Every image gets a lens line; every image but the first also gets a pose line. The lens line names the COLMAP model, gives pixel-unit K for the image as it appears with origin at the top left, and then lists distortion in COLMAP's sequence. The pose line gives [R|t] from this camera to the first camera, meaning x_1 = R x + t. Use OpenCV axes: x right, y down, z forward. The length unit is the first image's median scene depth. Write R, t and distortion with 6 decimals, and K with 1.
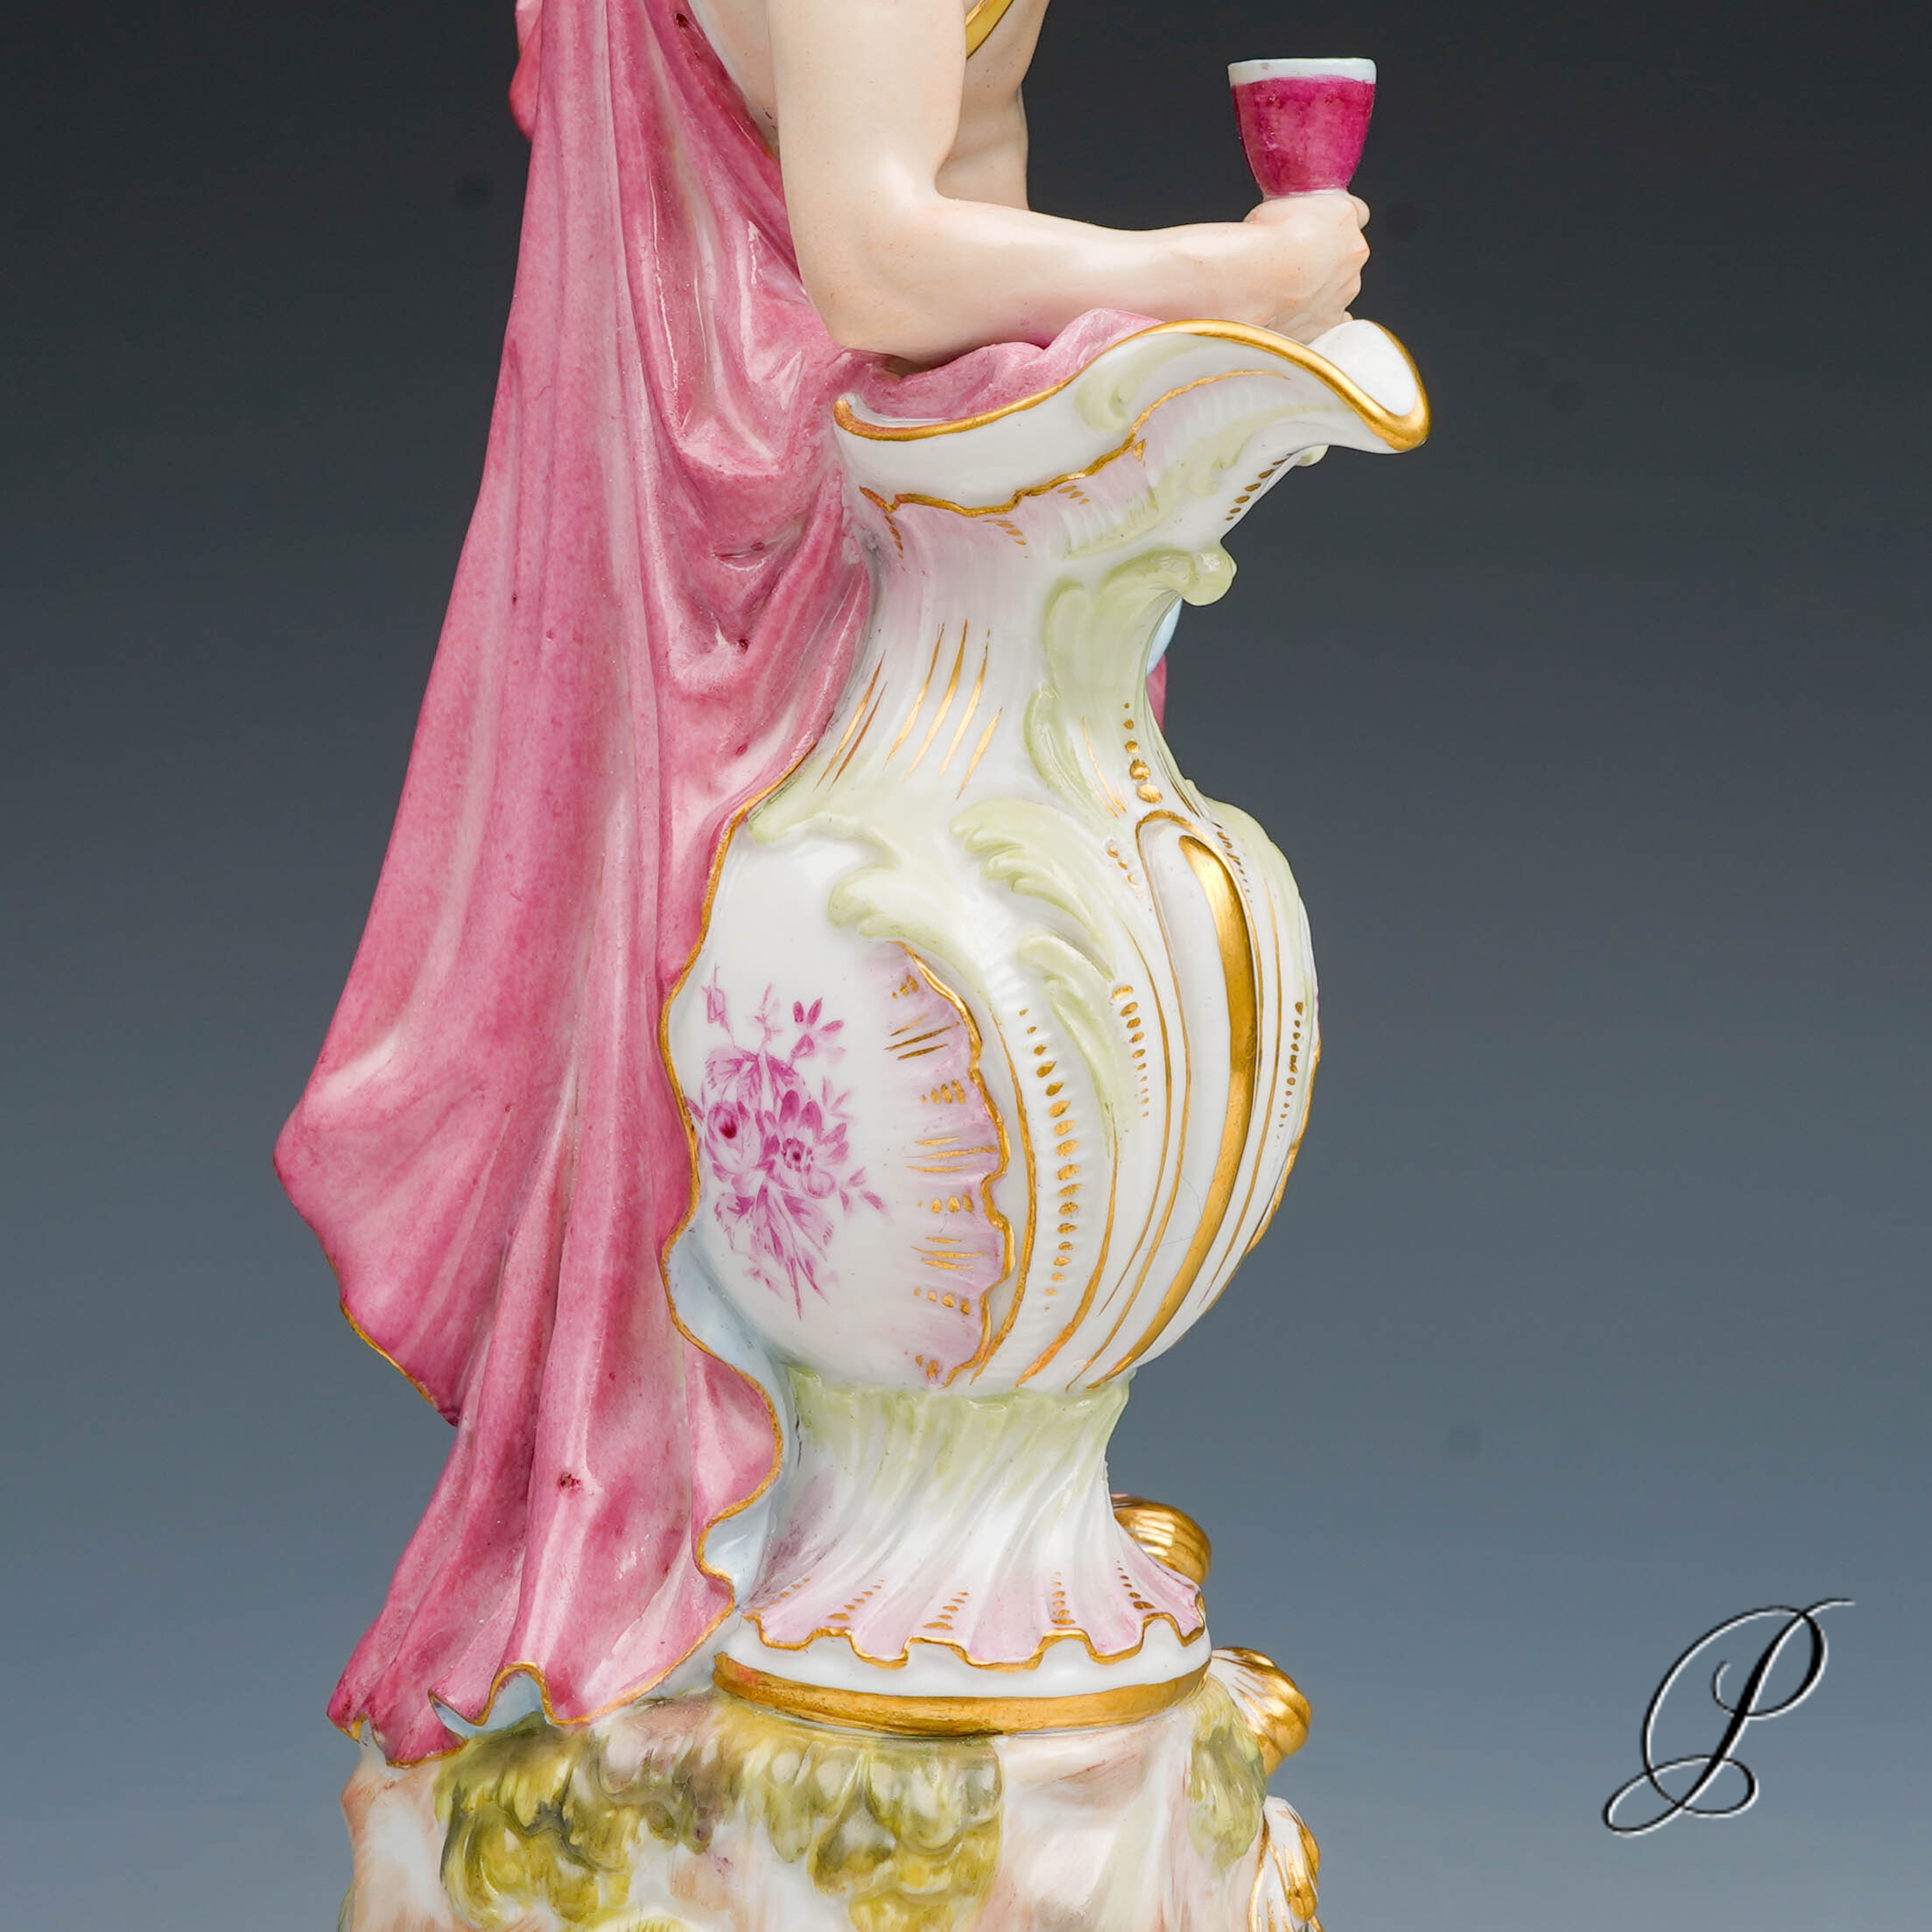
lens RADIAL K [[4654.0, 0, 1009.5], [0, 4654.0, 767.8], [0, 0, 1]] dist [0.072673, -0.233650]
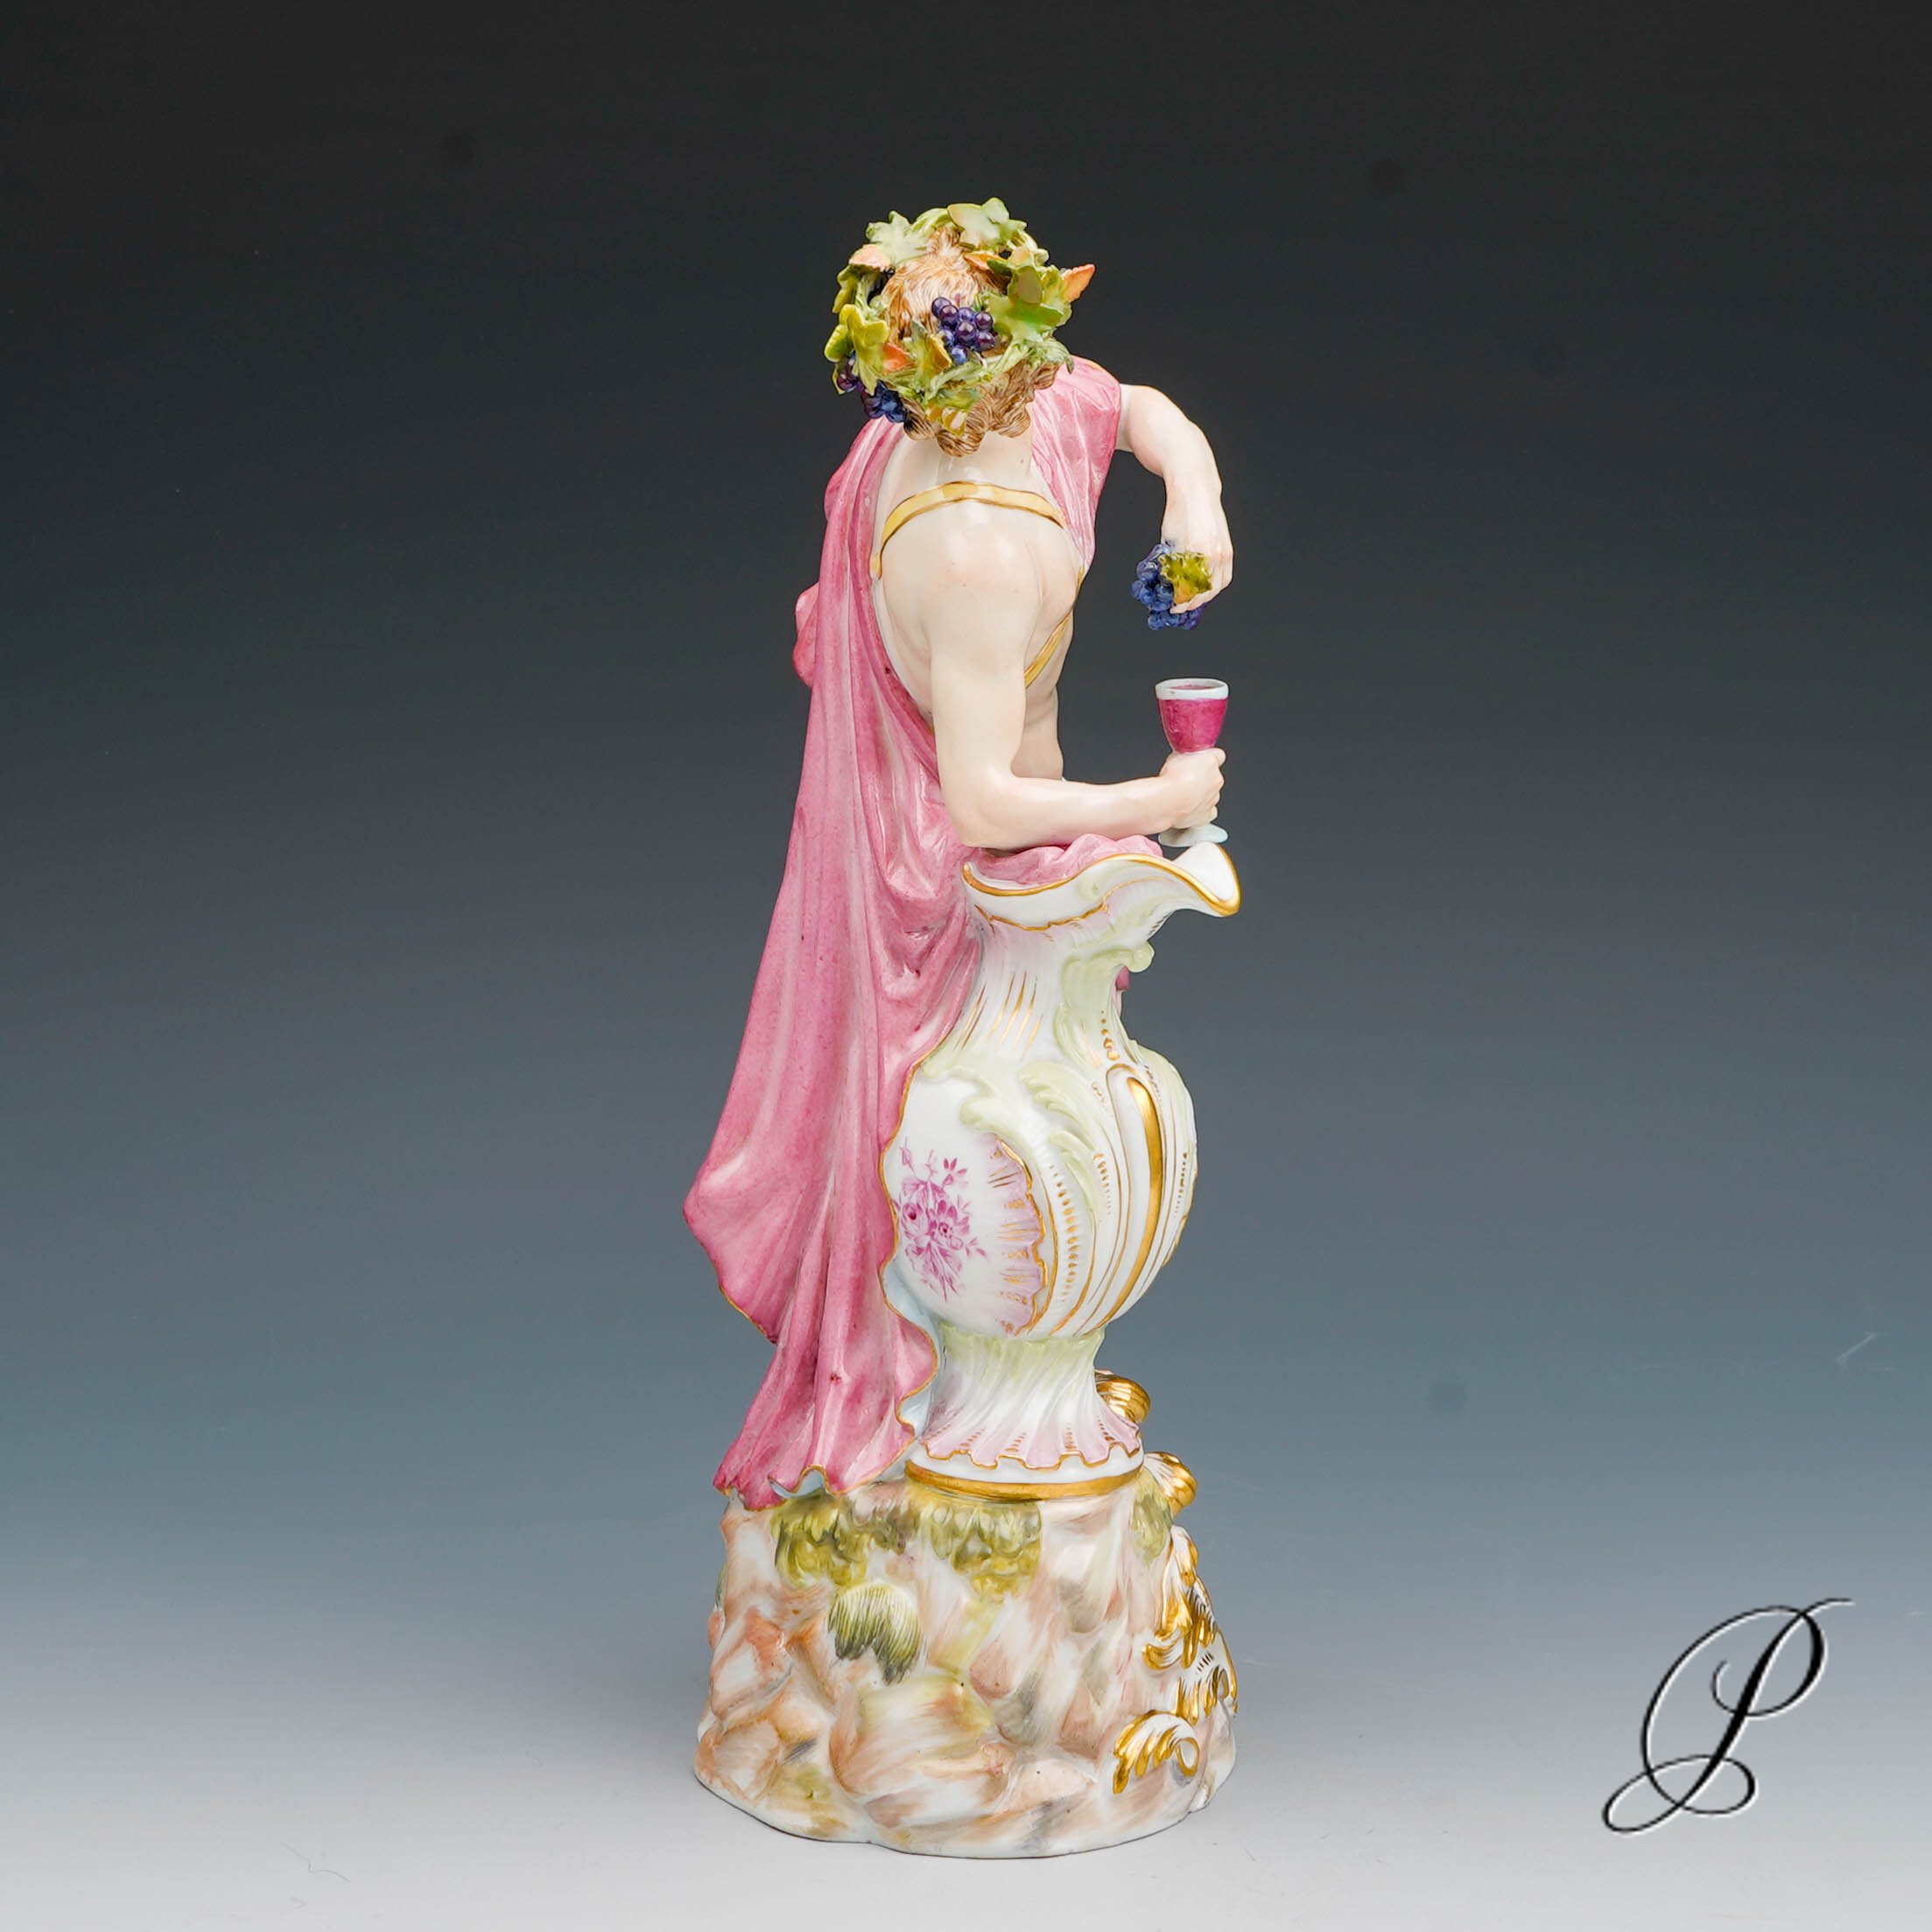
lens RADIAL K [[4588.9, 0, 996.9], [0, 4588.9, 772.8], [0, 0, 1]] dist [0.132372, -0.226252]
pose [[0.999787, 0.002245, -0.020500, 0.019748], [-0.000793, 0.997506, 0.070572, -0.264985], [0.020608, -0.070541, 0.997296, -1.043200]]
